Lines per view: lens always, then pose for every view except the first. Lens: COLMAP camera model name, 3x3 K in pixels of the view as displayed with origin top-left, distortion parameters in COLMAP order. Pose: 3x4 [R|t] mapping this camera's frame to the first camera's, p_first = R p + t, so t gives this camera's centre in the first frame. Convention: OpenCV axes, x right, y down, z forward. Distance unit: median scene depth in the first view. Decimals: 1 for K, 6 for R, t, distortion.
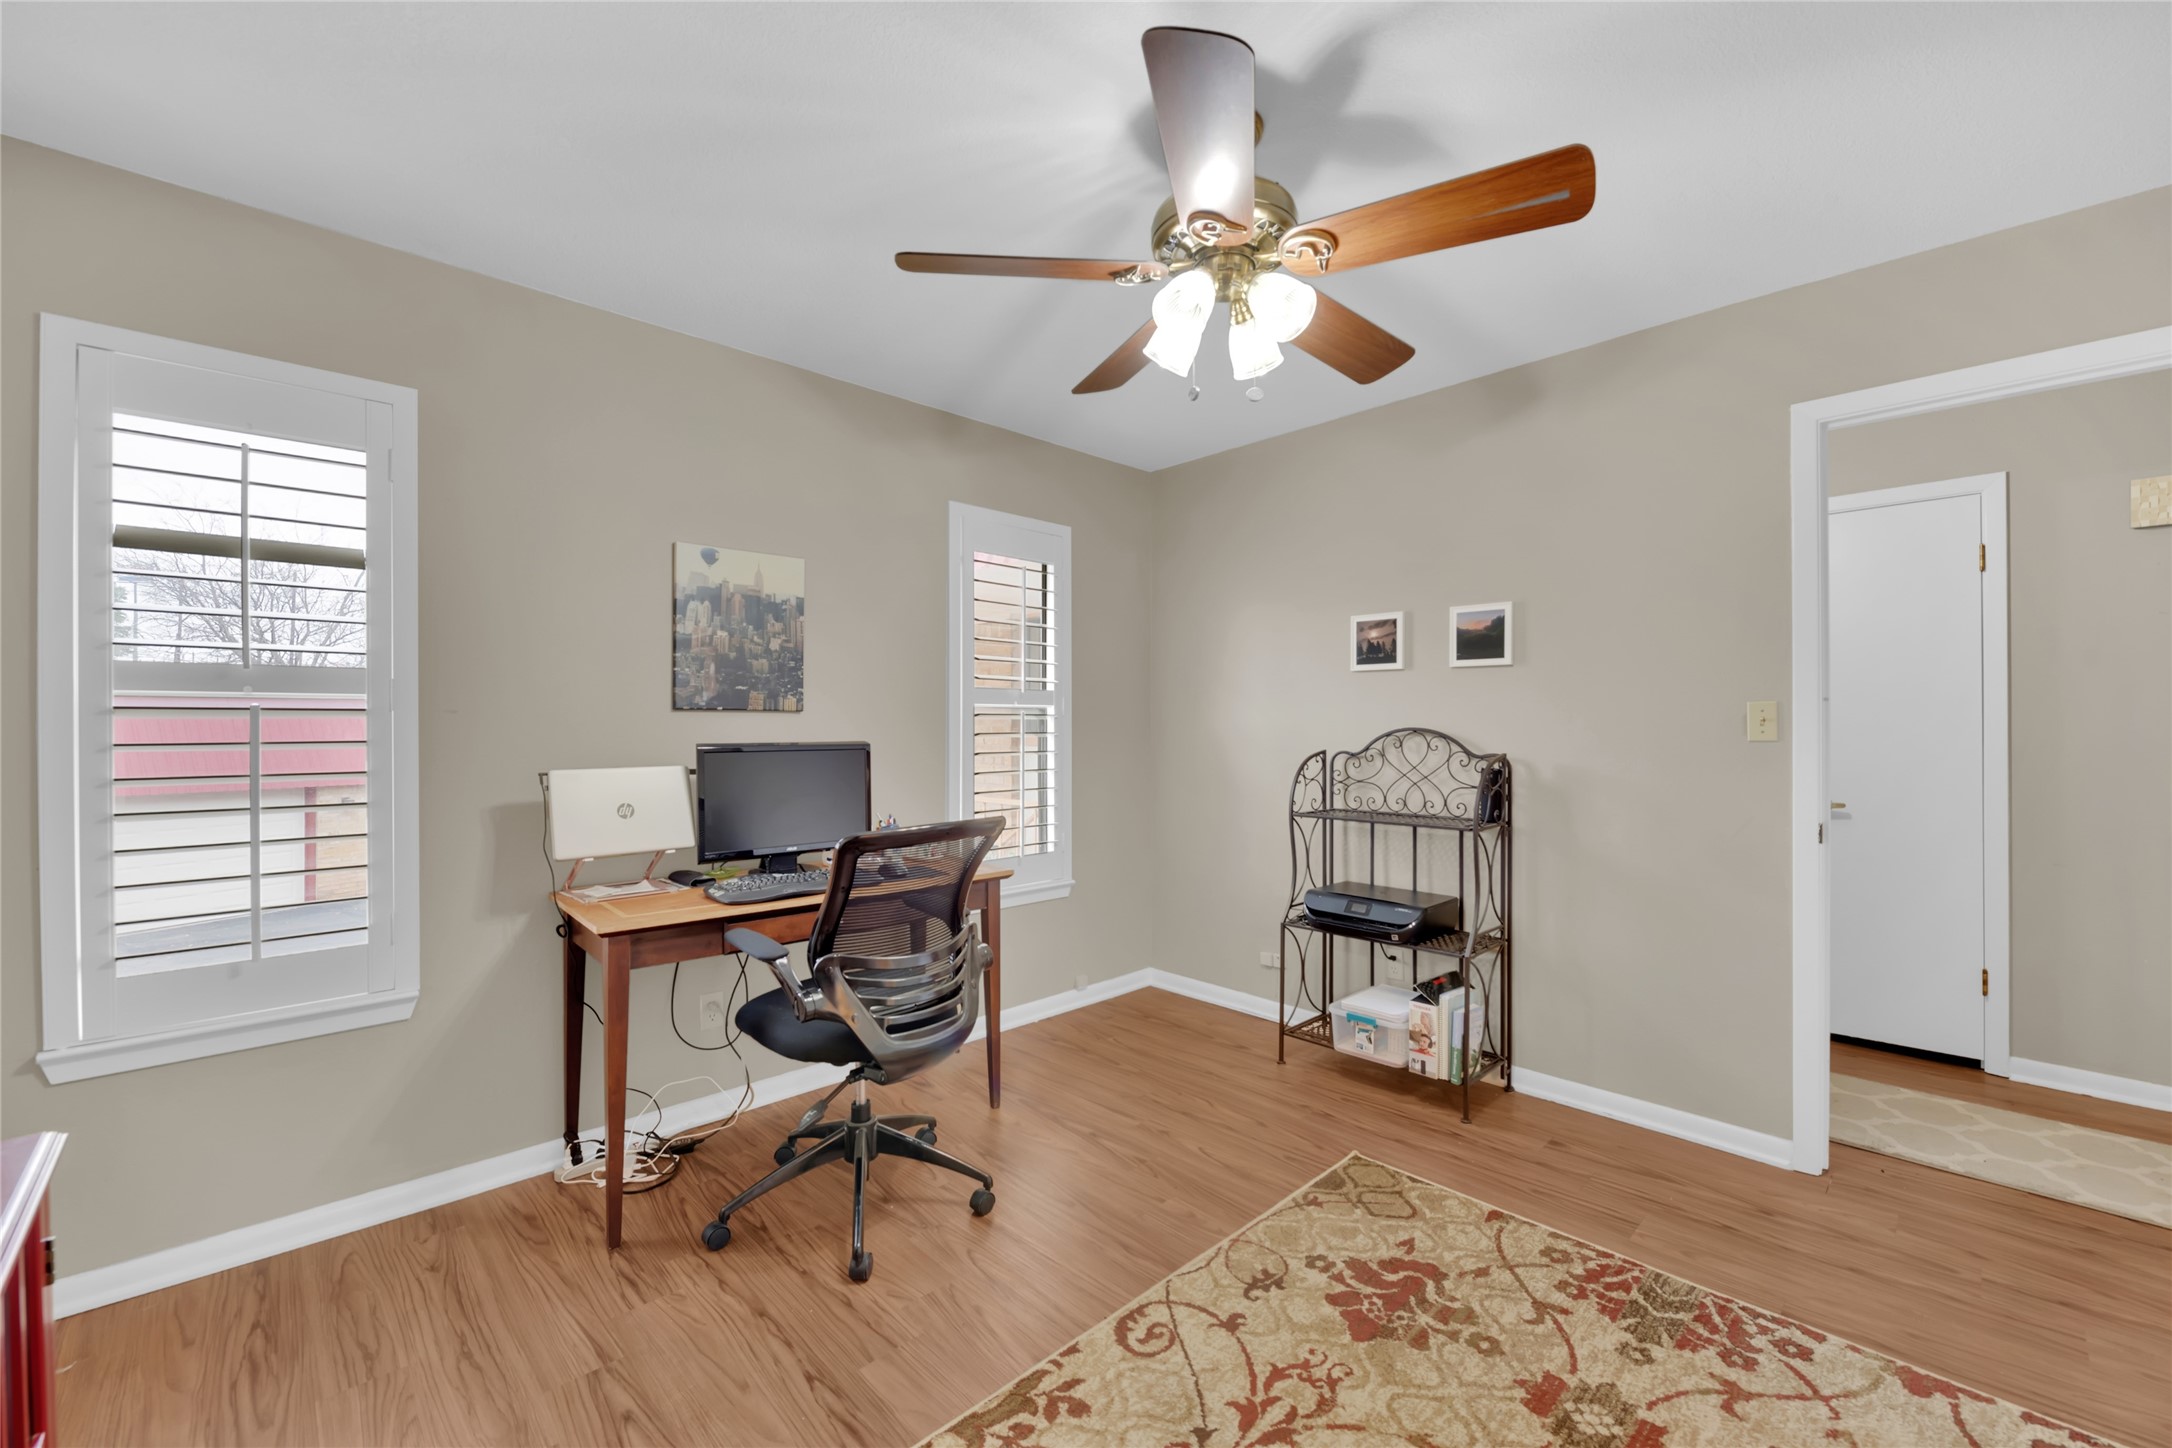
lens RADIAL K [[881.6, 0, 1153.7], [0, 881.6, 732.5], [0, 0, 1]] dist [-0.026580, -0.000036]
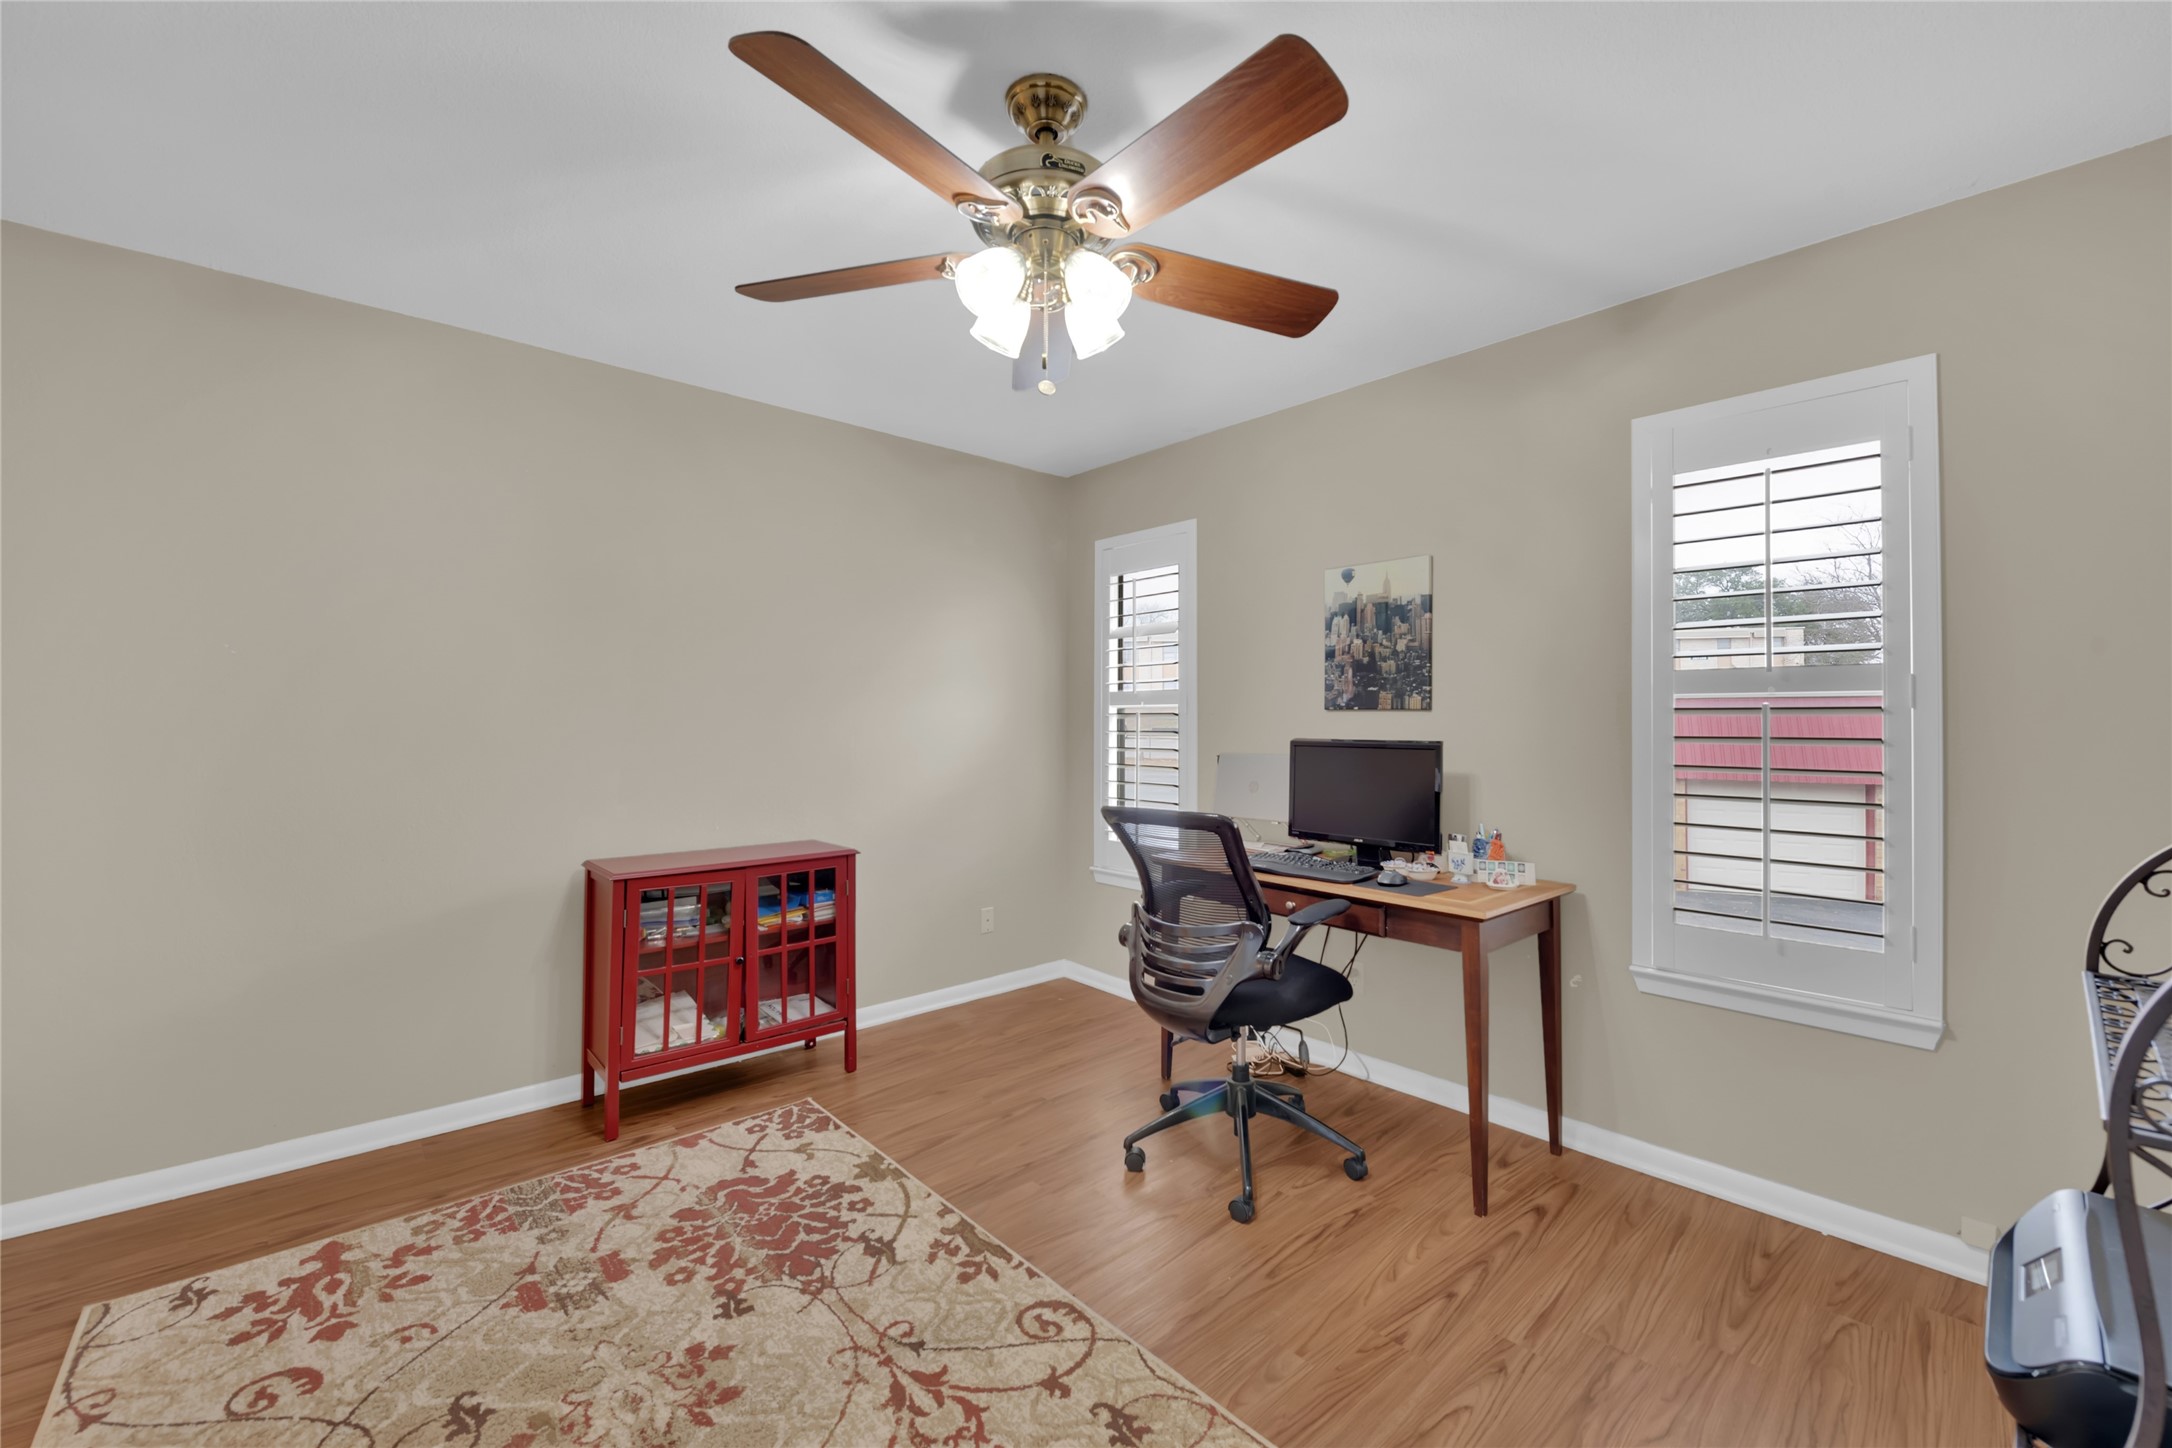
lens RADIAL K [[960.0, 0, 1099.5], [0, 960.0, 698.9], [0, 0, 1]] dist [-0.009348, -0.000419]
pose [[-0.118715, -0.021928, -0.992686, 0.769871], [-0.011772, 0.999717, -0.020676, -0.010008], [0.992859, 0.009231, -0.118940, 0.821510]]
